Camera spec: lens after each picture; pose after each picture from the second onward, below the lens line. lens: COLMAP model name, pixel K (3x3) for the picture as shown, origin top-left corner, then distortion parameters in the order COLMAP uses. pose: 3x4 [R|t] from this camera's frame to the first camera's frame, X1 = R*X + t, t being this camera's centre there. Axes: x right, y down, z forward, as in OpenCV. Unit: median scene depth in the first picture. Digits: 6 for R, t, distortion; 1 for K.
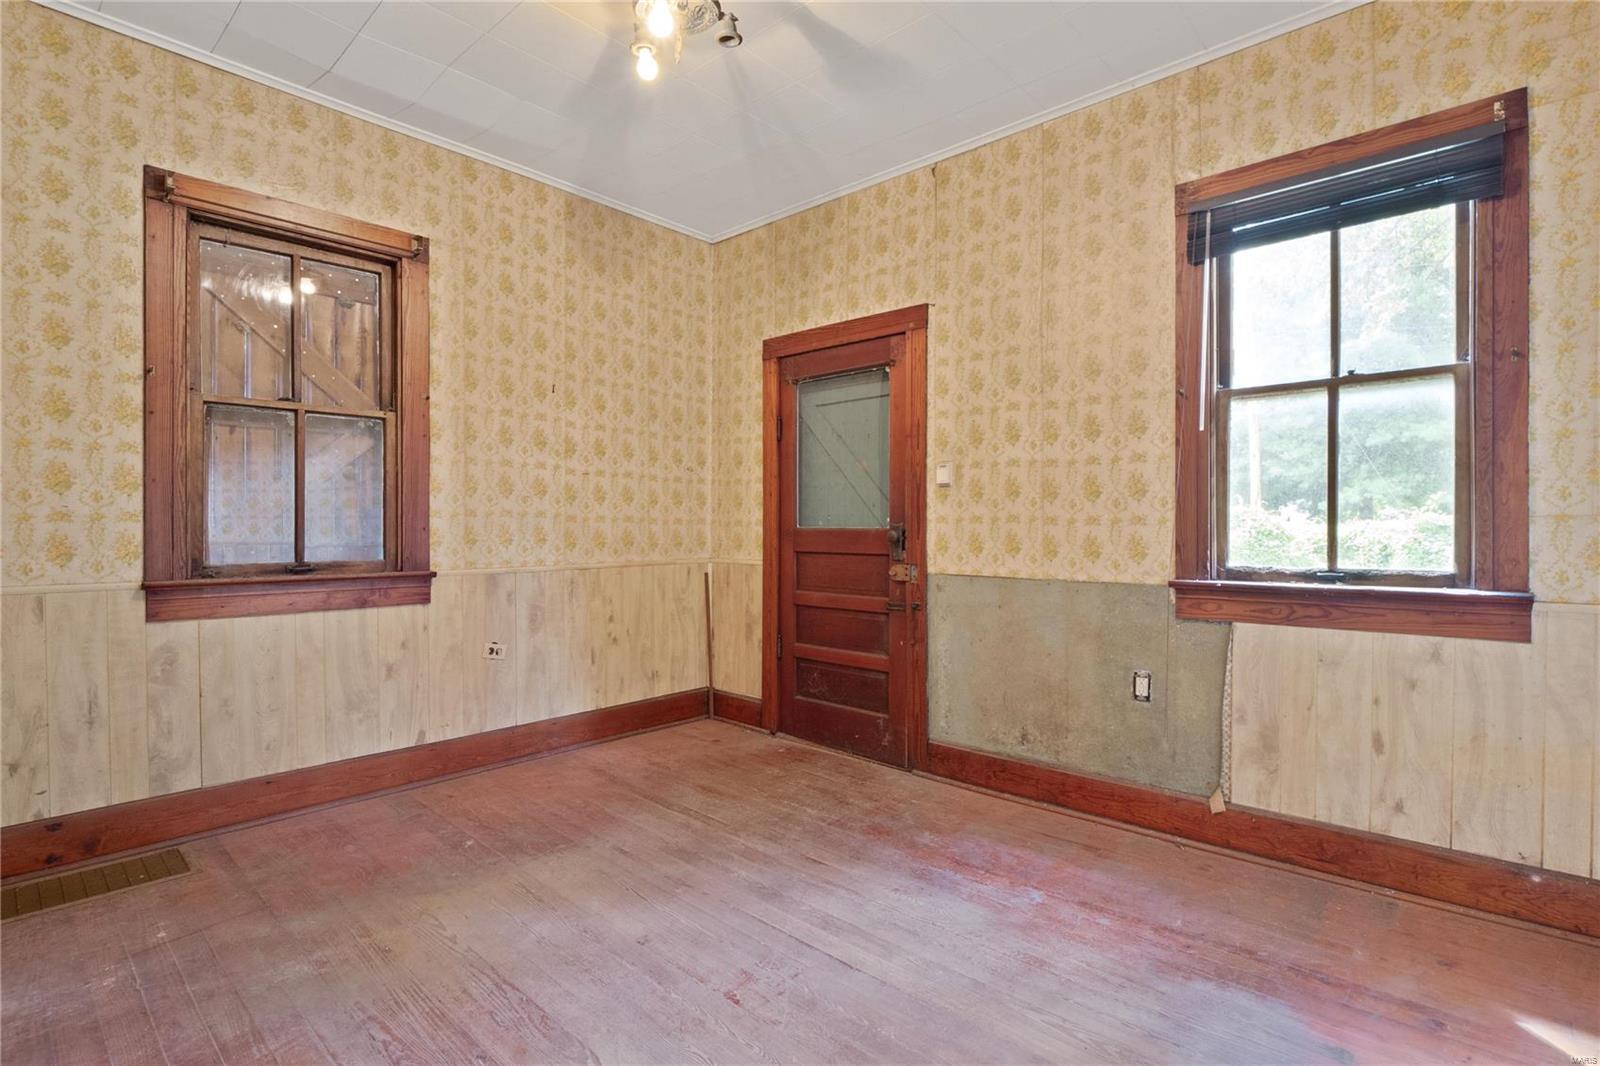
lens RADIAL K [[743.2, 0, 804.8], [0, 743.2, 537.9], [0, 0, 1]] dist [0.001083, -0.002428]
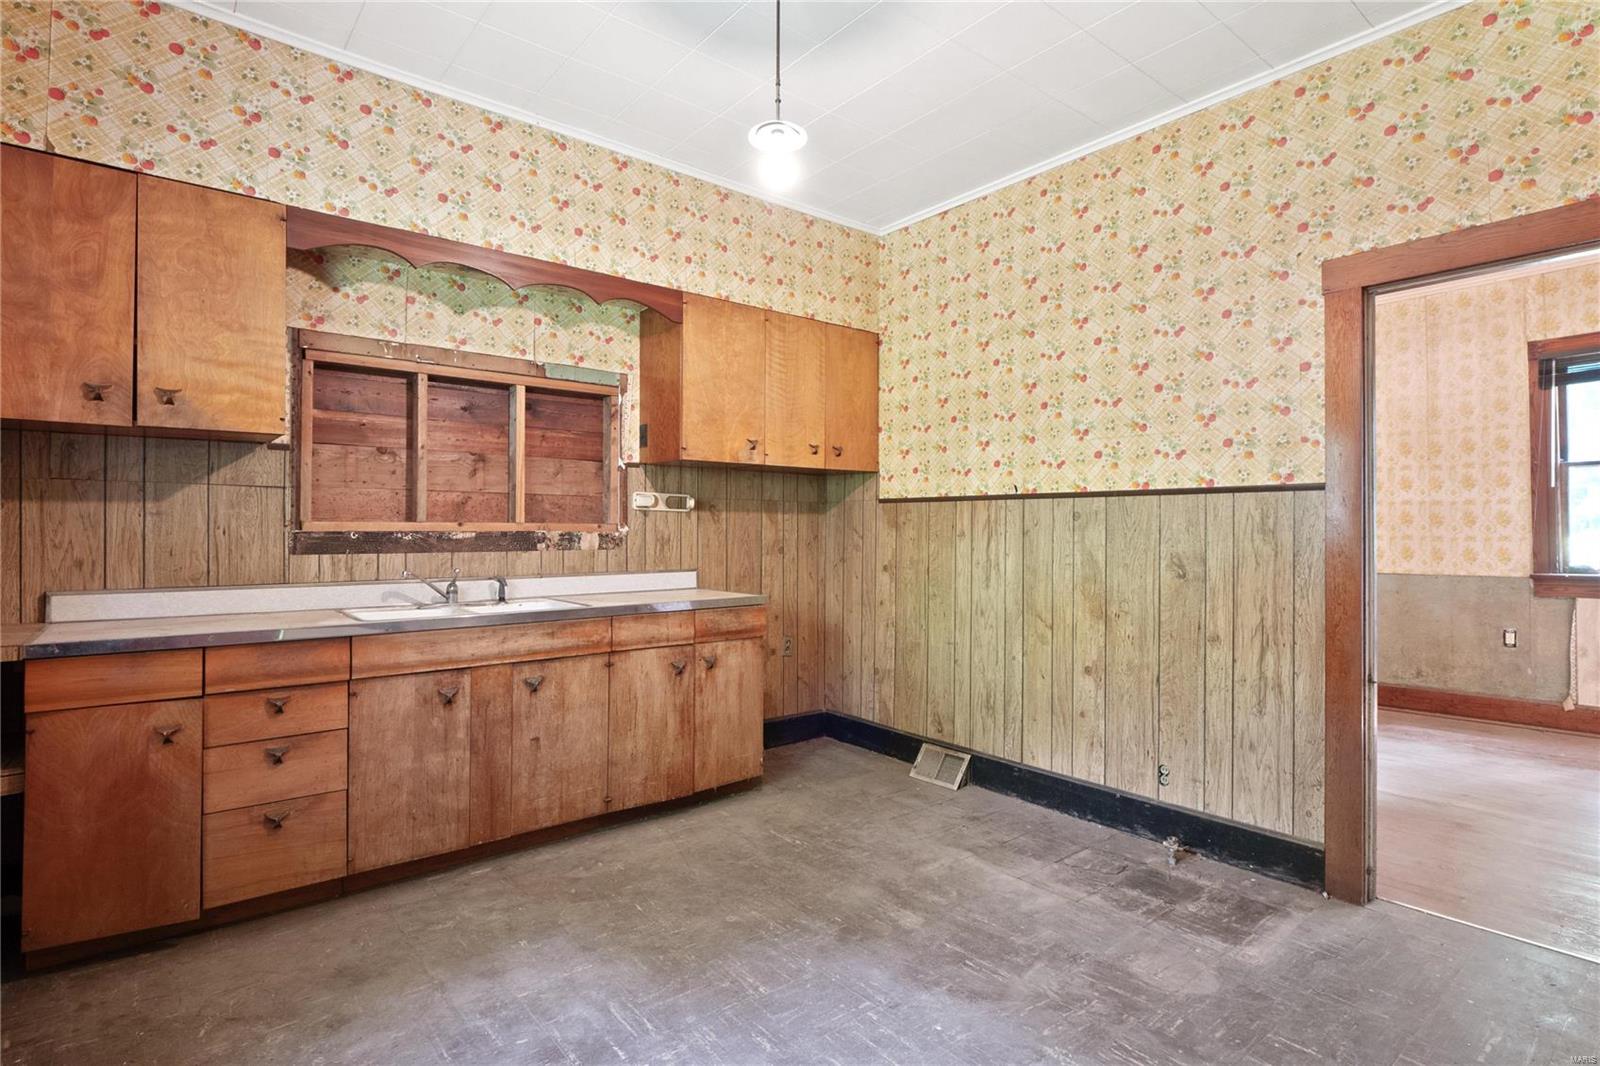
lens RADIAL K [[805.3, 0, 804.0], [0, 805.3, 529.4], [0, 0, 1]] dist [0.003399, 0.001780]
pose [[0.993119, -0.007752, -0.116853, -0.906193], [0.004910, 0.999686, -0.024591, -0.007107], [0.117007, 0.023848, 0.992845, -0.991100]]
